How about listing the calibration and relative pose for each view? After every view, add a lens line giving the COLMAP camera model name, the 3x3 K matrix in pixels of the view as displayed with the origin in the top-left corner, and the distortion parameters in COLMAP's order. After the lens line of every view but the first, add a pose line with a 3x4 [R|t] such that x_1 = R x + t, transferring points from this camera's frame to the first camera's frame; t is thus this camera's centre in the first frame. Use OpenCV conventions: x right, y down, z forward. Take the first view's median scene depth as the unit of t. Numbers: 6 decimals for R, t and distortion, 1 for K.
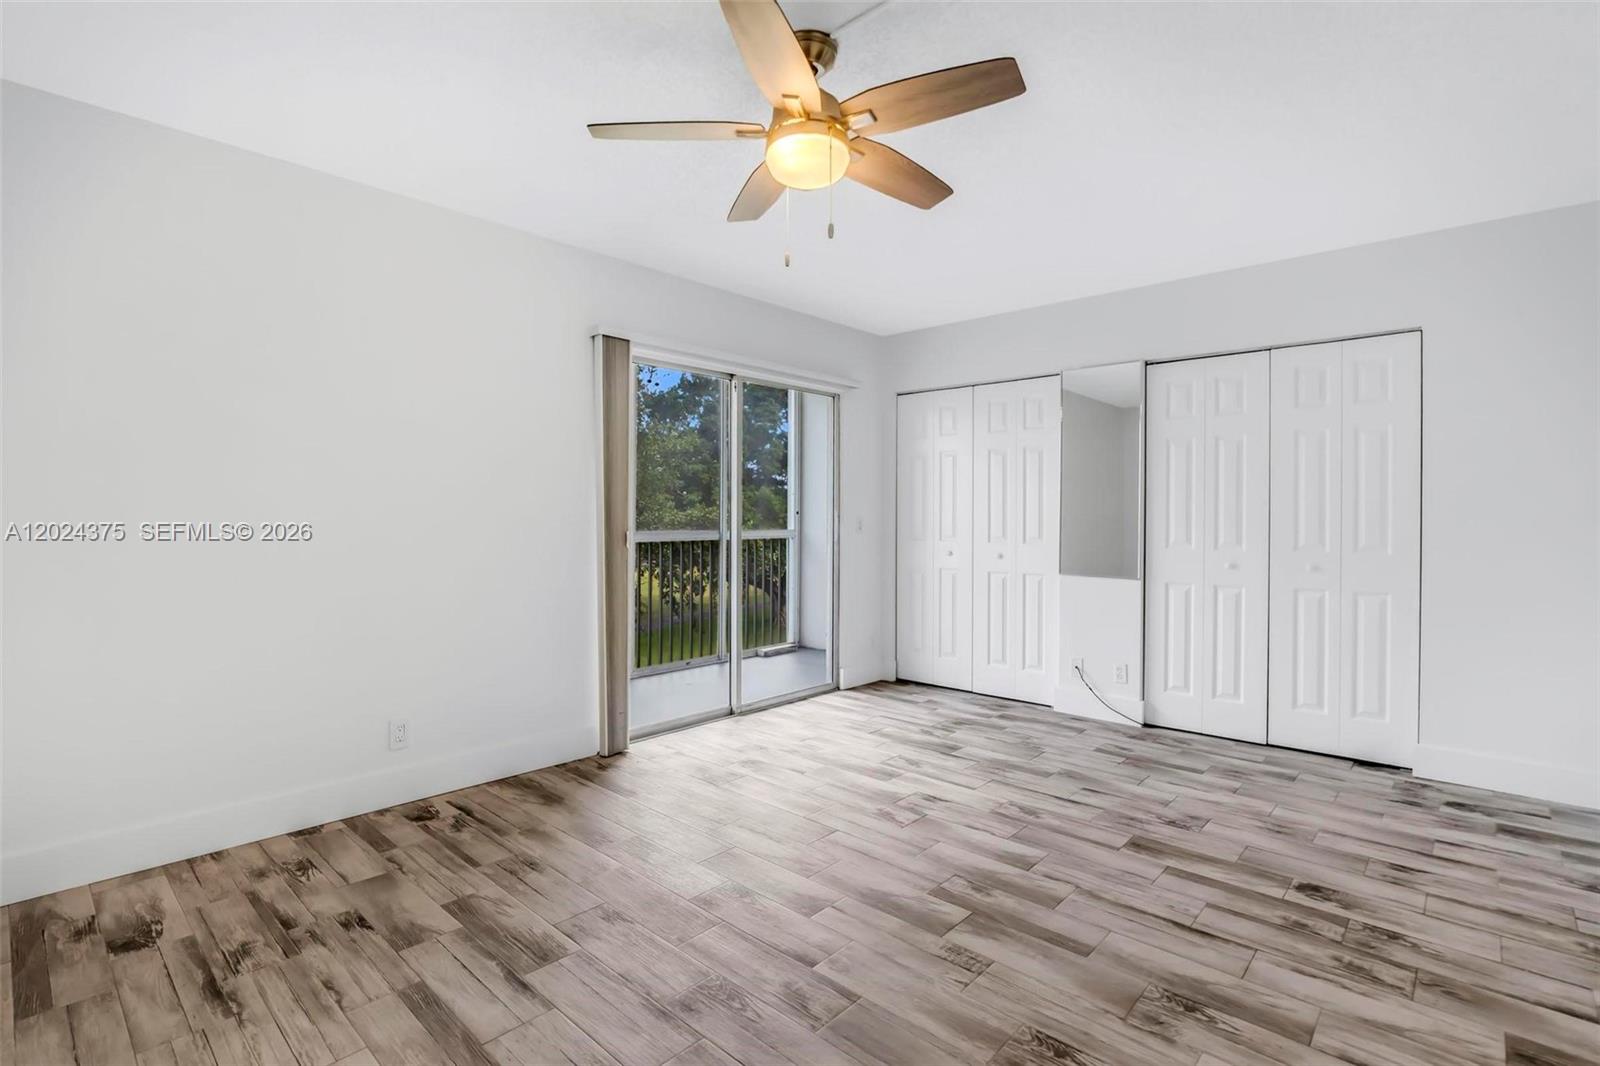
lens RADIAL K [[752.8, 0, 822.9], [0, 752.8, 517.2], [0, 0, 1]] dist [-0.020683, 0.003353]
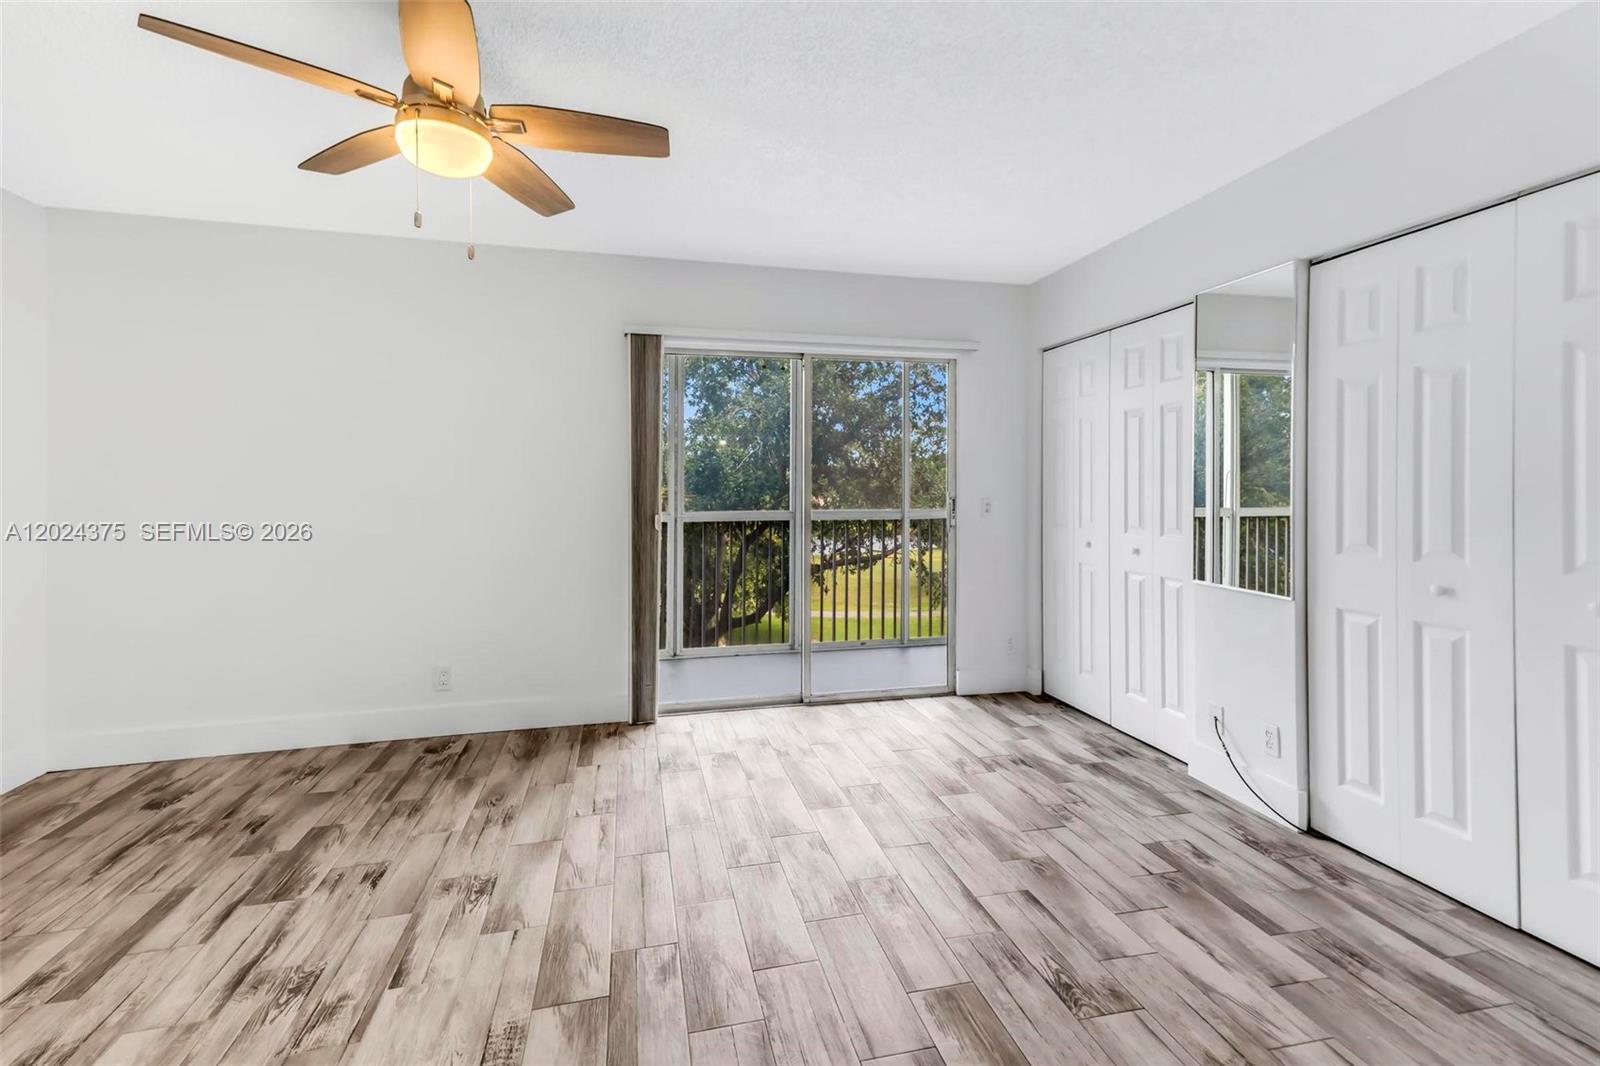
lens RADIAL K [[726.4, 0, 800.8], [0, 726.4, 494.5], [0, 0, 1]] dist [0.046846, -0.006142]
pose [[0.821893, -0.000690, -0.569641, 0.609064], [0.006998, 0.999936, 0.008885, -0.024665], [0.569599, -0.011289, 0.821845, 0.323862]]
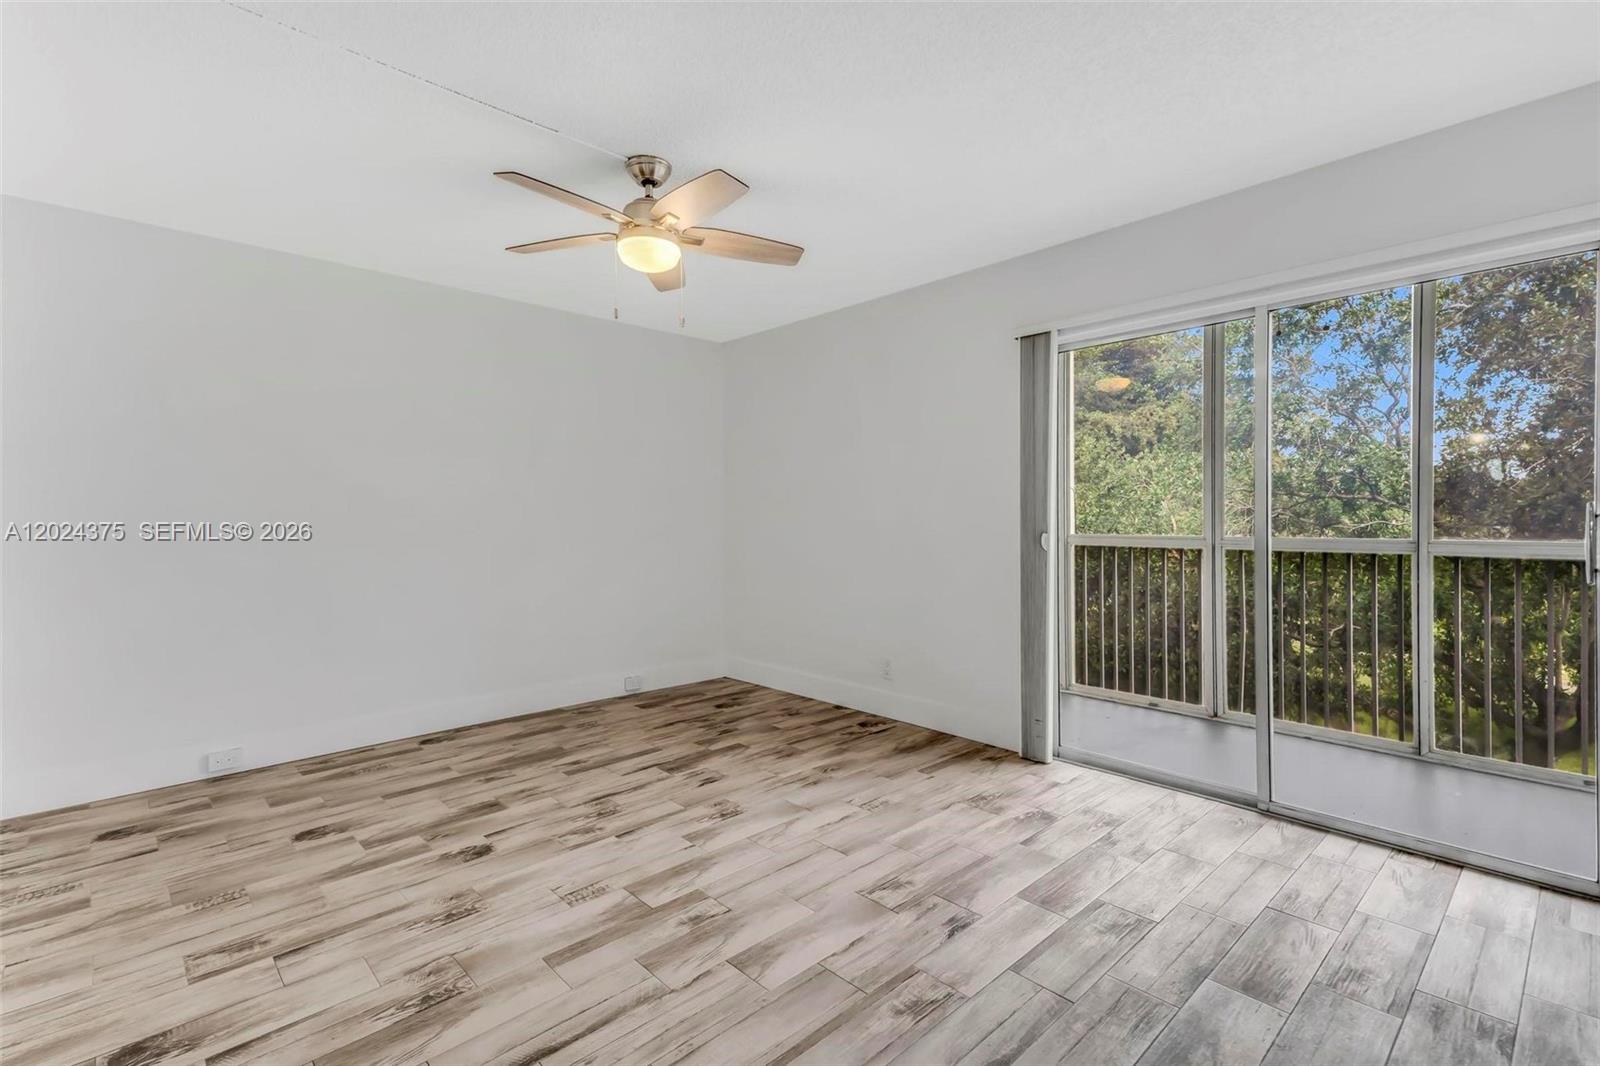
lens RADIAL K [[726.4, 0, 806.0], [0, 726.4, 550.0], [0, 0, 1]] dist [0.046846, -0.006142]
pose [[-0.084514, 0.038463, -0.995680, 0.845693], [0.006114, 0.999256, 0.038082, -0.002642], [0.996404, -0.002869, -0.084686, 0.934795]]
